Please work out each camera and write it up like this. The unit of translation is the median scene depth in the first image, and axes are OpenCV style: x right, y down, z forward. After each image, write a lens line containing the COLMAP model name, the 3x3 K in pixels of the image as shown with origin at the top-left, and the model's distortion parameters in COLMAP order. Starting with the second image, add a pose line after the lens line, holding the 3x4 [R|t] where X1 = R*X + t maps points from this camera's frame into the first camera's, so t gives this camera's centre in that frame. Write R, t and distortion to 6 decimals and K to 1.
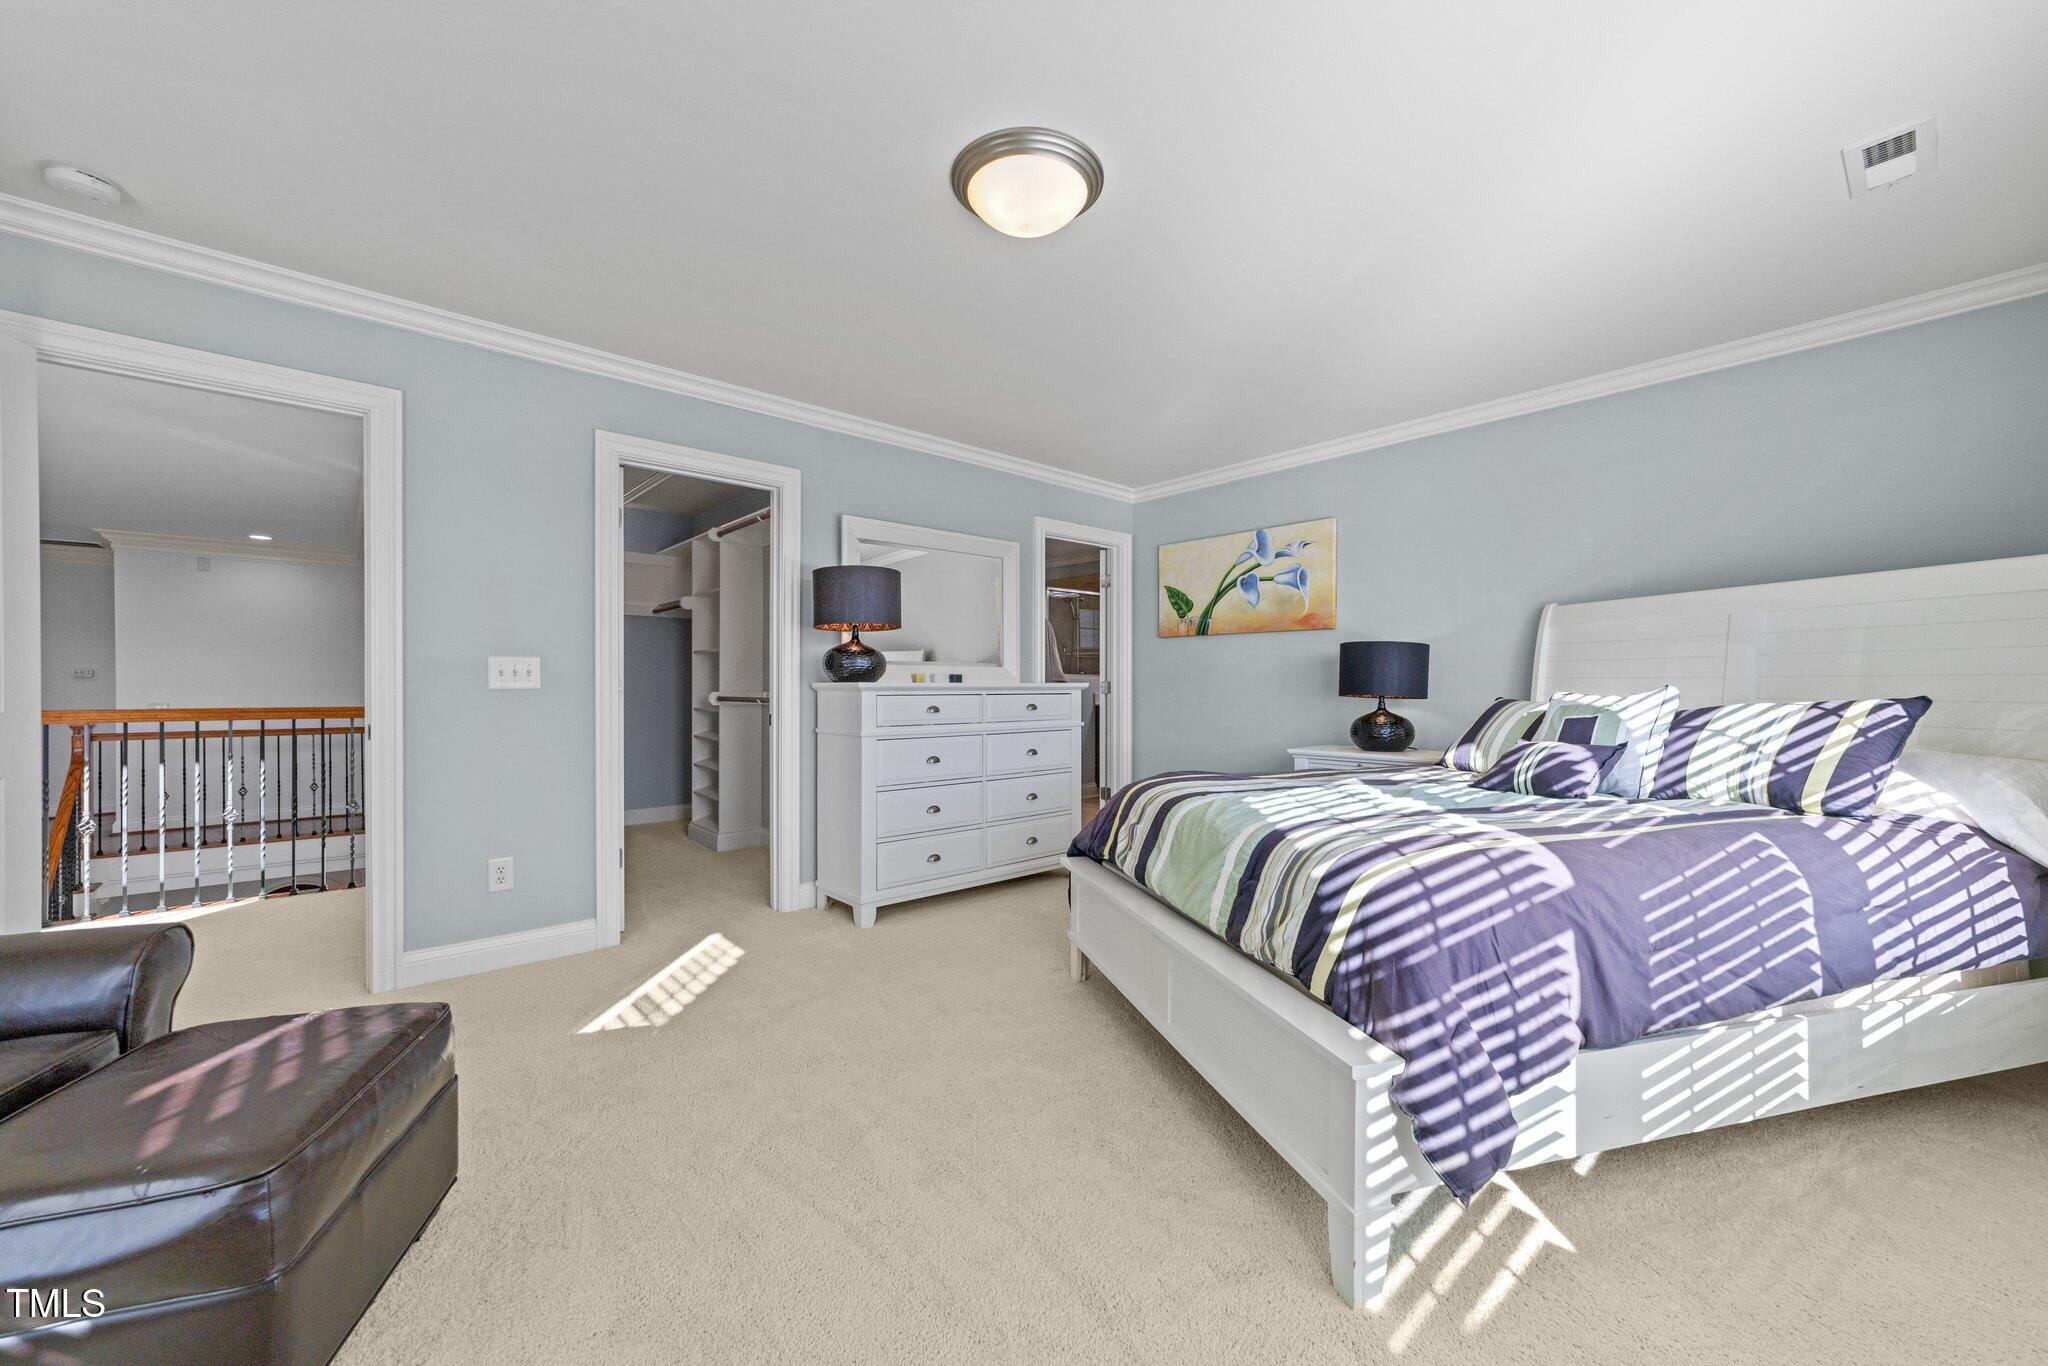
lens RADIAL K [[778.7, 0, 1018.6], [0, 778.7, 686.5], [0, 0, 1]] dist [-0.001318, 0.000910]
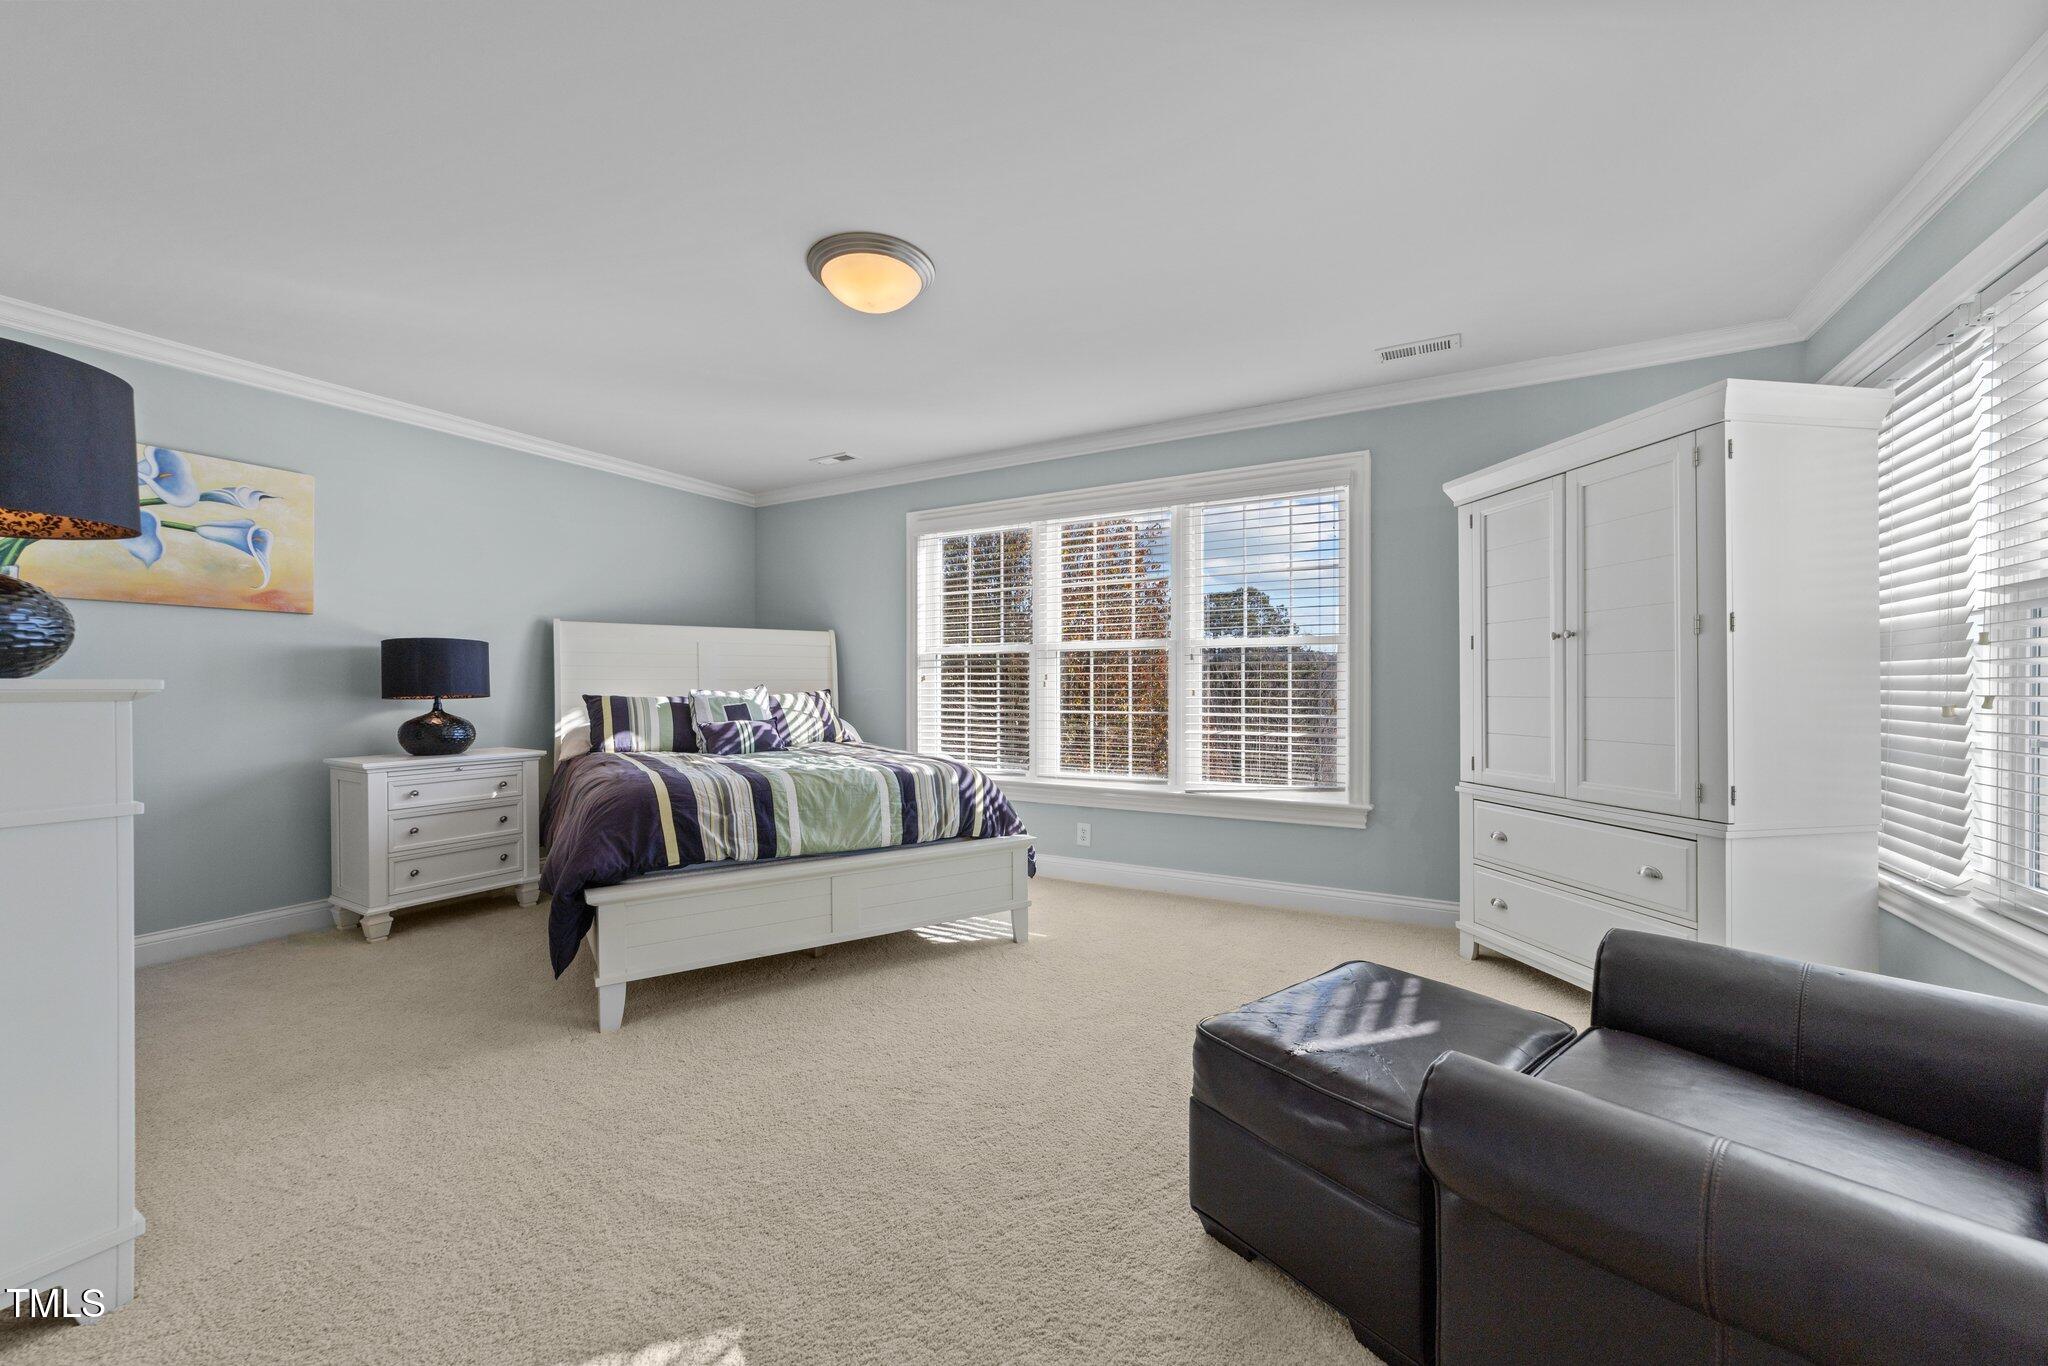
lens RADIAL K [[778.7, 0, 1026.6], [0, 778.7, 682.6], [0, 0, 1]] dist [-0.001318, 0.000910]
pose [[-0.334601, -0.002852, 0.942355, -0.912781], [0.001189, 0.999993, 0.003448, -0.009366], [-0.942359, 0.002274, -0.334596, 0.887521]]
